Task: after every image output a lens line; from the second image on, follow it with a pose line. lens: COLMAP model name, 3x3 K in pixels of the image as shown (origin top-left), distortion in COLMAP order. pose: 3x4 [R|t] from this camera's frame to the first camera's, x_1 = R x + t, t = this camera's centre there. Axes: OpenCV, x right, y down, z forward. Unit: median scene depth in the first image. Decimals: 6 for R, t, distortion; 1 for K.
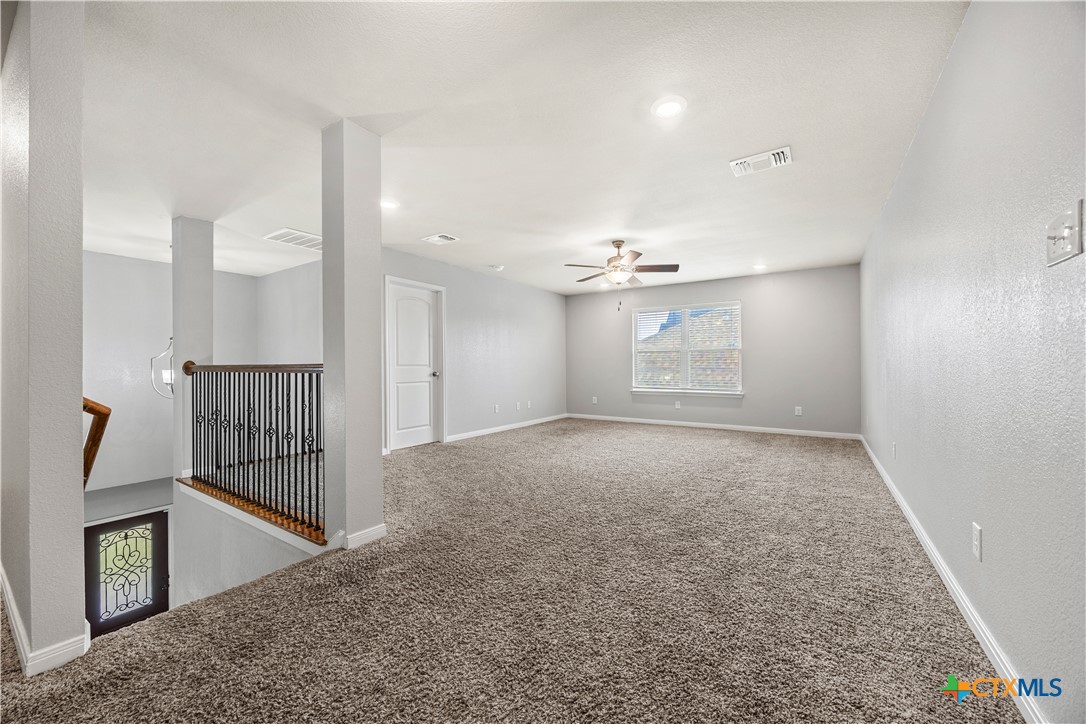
lens RADIAL K [[413.9, 0, 529.7], [0, 413.9, 367.8], [0, 0, 1]] dist [0.002380, 0.000306]
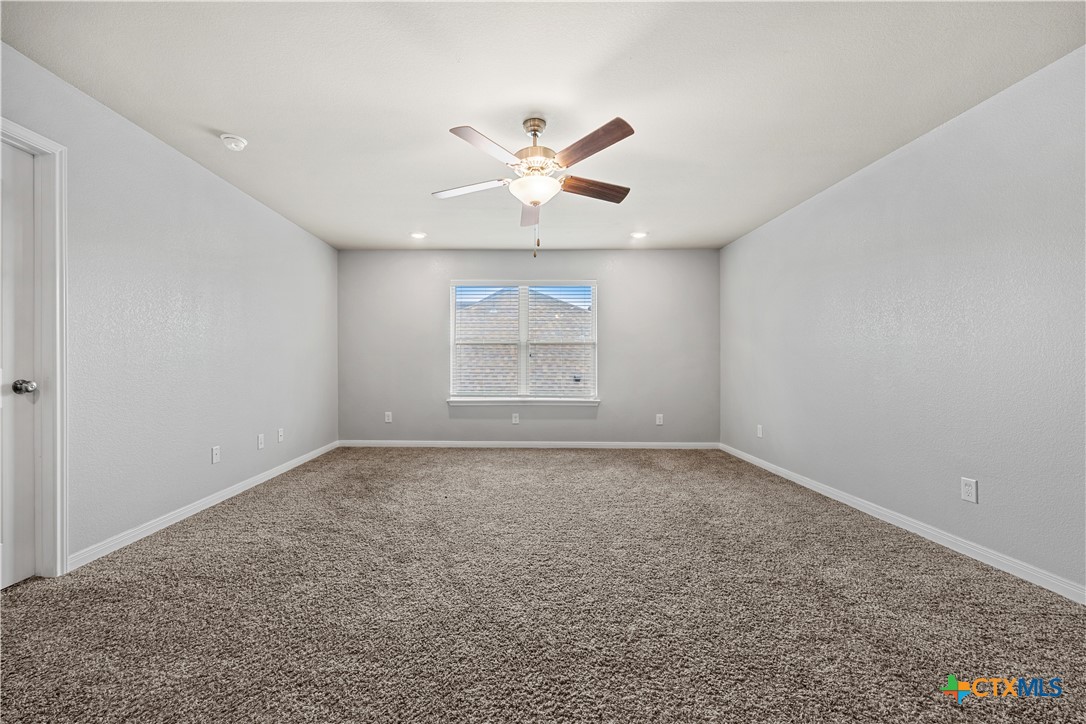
lens RADIAL K [[443.4, 0, 514.3], [0, 443.4, 362.6], [0, 0, 1]] dist [-0.001160, 0.000034]
pose [[0.832736, 0.004208, 0.553654, -0.085654], [-0.001279, 0.999983, -0.005677, -0.003714], [-0.553669, 0.004019, 0.832727, 0.437938]]
